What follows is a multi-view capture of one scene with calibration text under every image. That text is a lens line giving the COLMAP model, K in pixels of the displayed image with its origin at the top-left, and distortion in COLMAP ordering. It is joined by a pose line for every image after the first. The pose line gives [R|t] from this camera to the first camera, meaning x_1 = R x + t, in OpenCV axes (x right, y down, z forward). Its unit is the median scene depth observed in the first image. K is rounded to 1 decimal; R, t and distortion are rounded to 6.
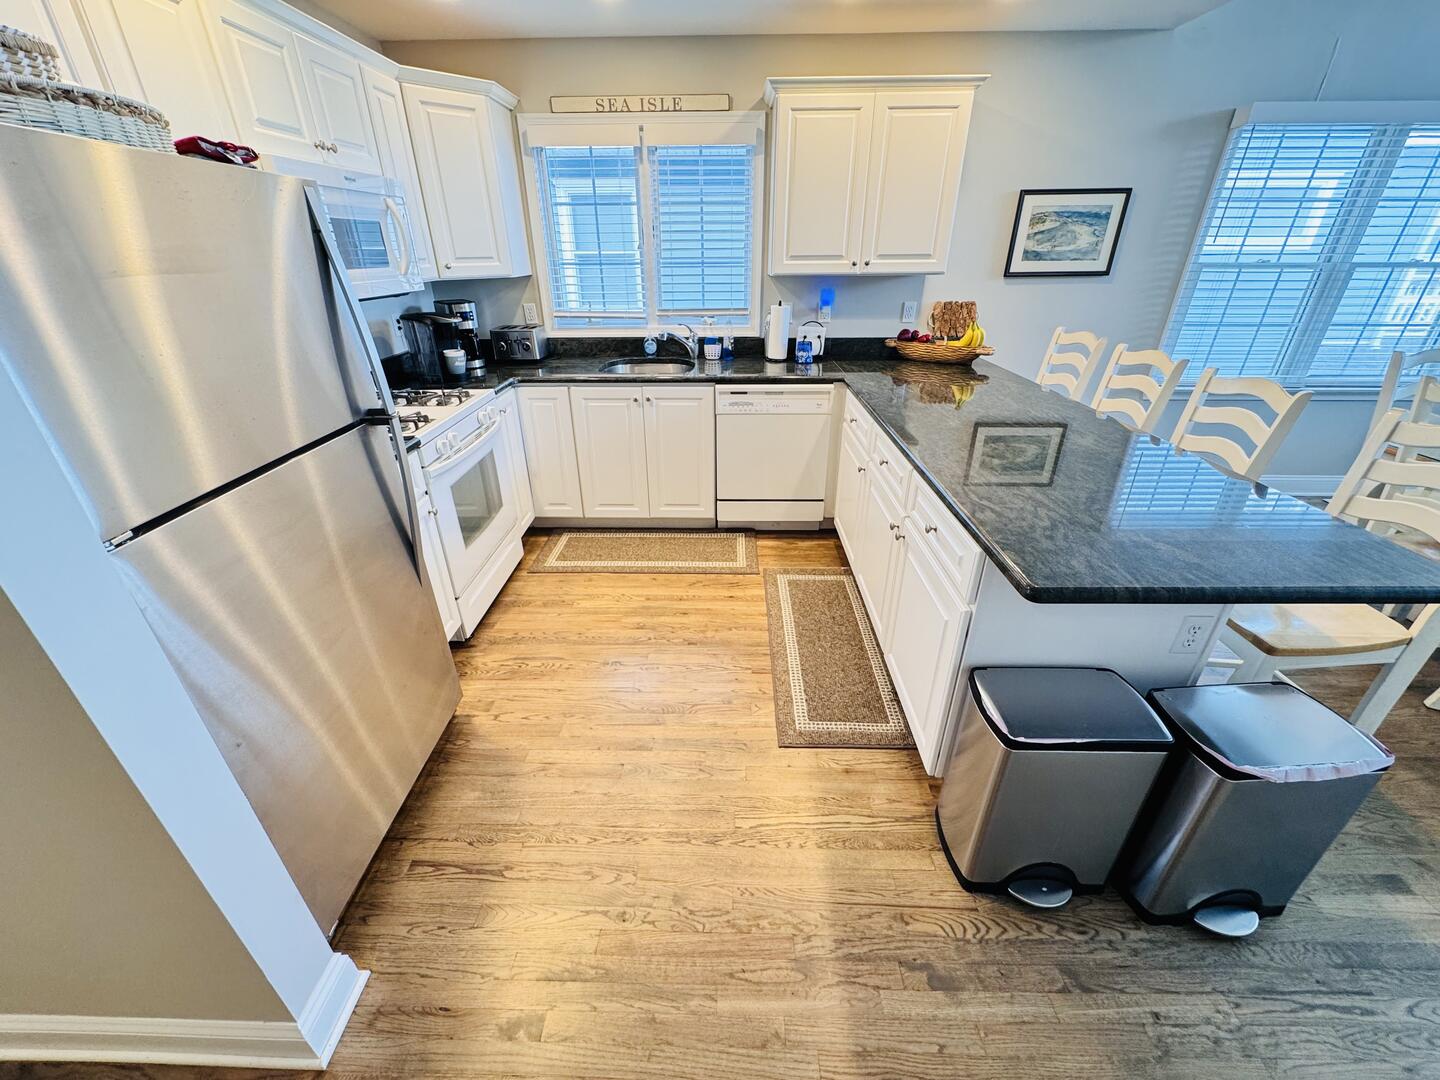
lens RADIAL K [[576.0, 0, 721.0], [0, 576.0, 545.1], [0, 0, 1]] dist [-0.001403, 0.000468]
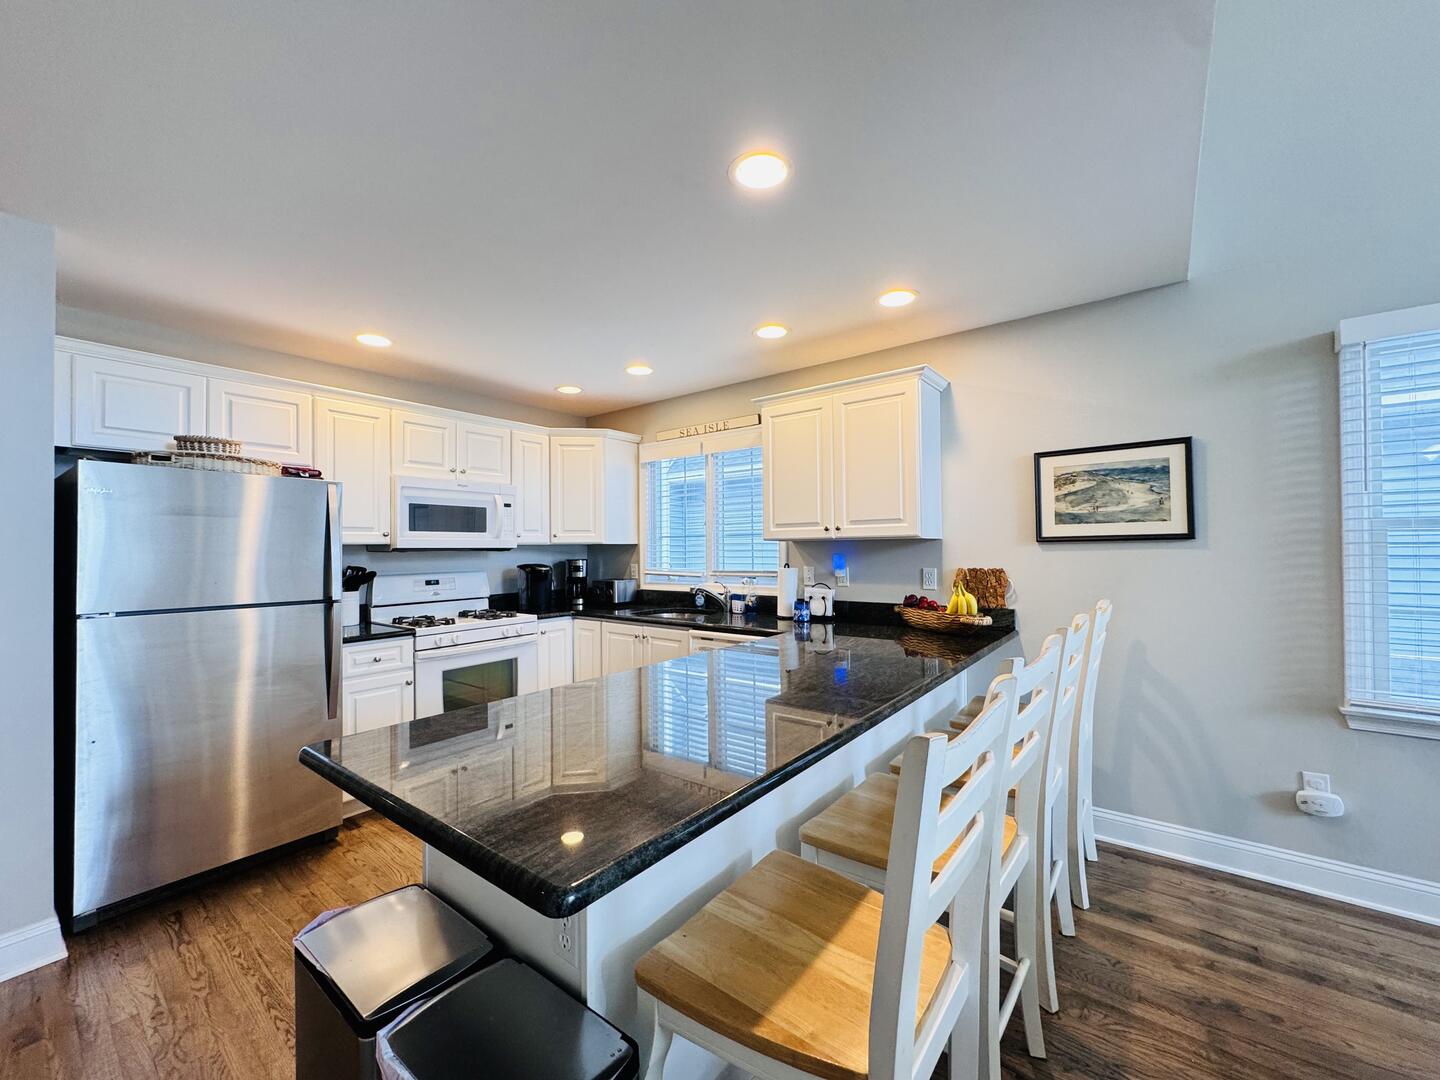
lens RADIAL K [[576.0, 0, 724.5], [0, 576.0, 541.7], [0, 0, 1]] dist [-0.001403, 0.000468]
pose [[0.798269, -0.008345, -0.602243, 0.645746], [-0.273544, 0.885809, -0.374855, -0.032250], [0.536601, 0.463976, 0.704831, 0.175126]]
